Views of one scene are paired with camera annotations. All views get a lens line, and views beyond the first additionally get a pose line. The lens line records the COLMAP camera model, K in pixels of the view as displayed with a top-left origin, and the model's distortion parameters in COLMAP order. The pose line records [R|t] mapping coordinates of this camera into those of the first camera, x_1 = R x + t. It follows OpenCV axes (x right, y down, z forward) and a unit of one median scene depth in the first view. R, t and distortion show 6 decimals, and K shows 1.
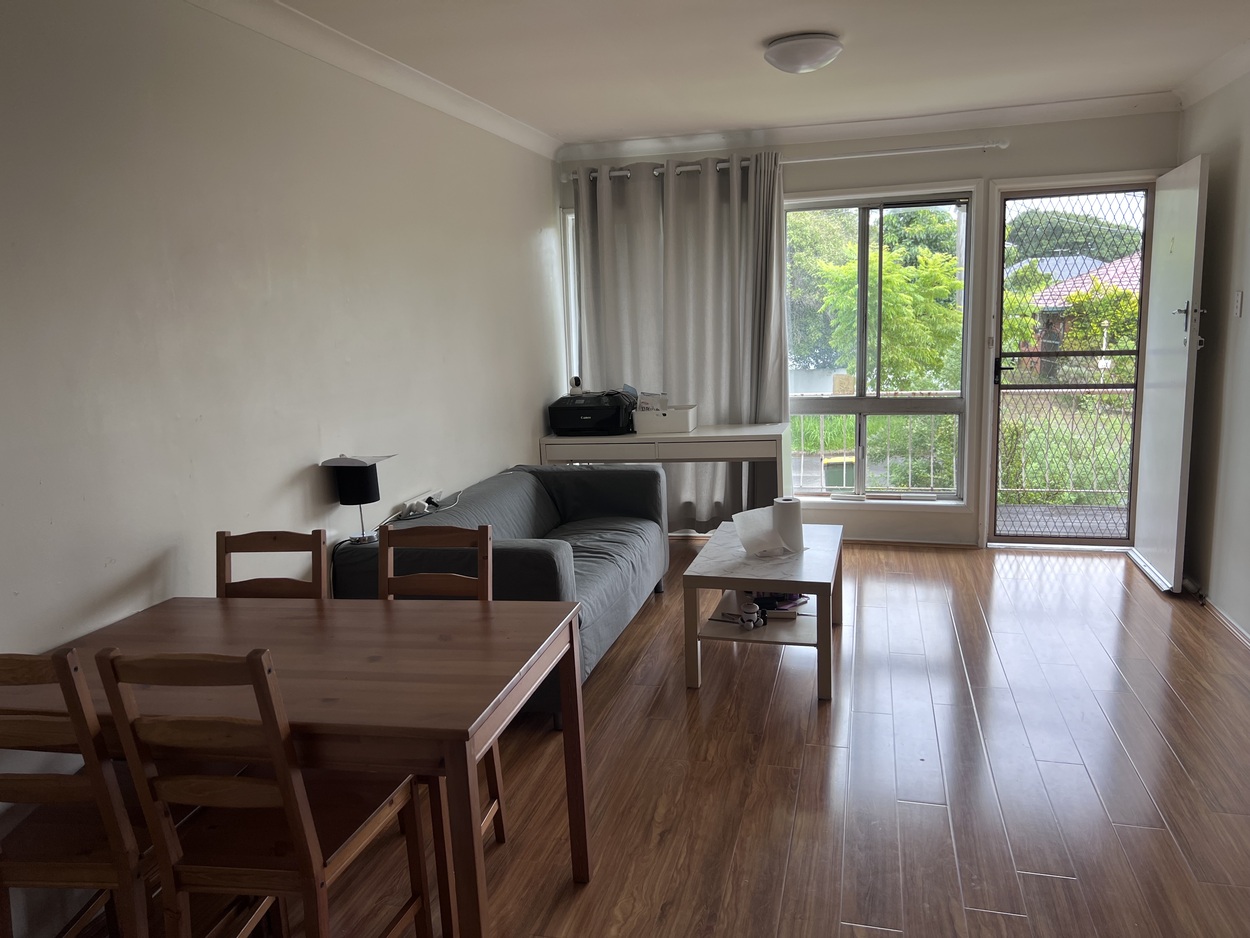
lens RADIAL K [[961.6, 0, 625.0], [0, 961.6, 469.0], [0, 0, 1]] dist [0.122367, -0.141388]
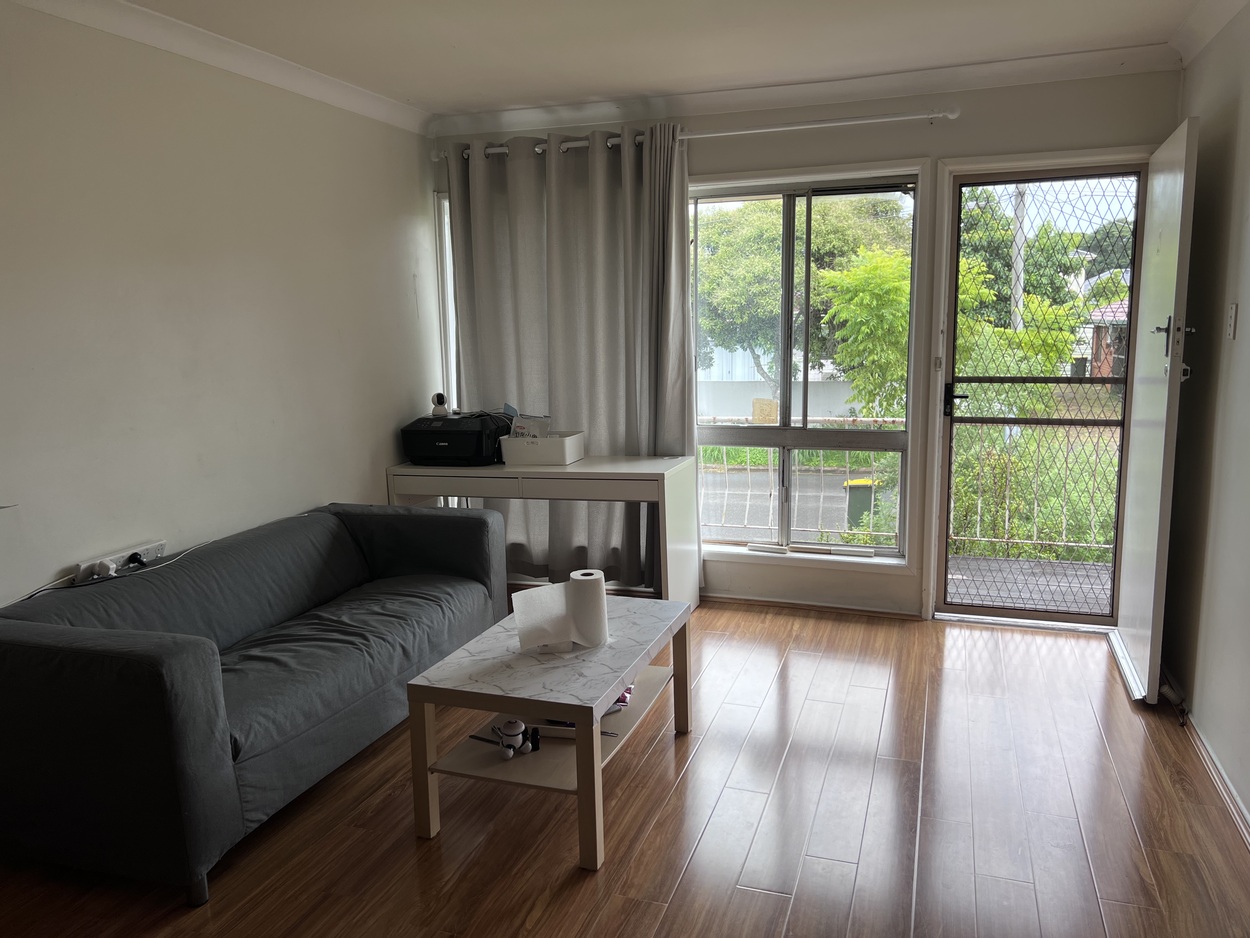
lens RADIAL K [[961.6, 0, 625.0], [0, 961.6, 469.0], [0, 0, 1]] dist [0.122367, -0.141388]
pose [[0.997343, 0.026384, -0.067899, 0.170511], [-0.026798, 0.999627, -0.005182, -0.031902], [0.067737, 0.006988, 0.997679, 0.184072]]
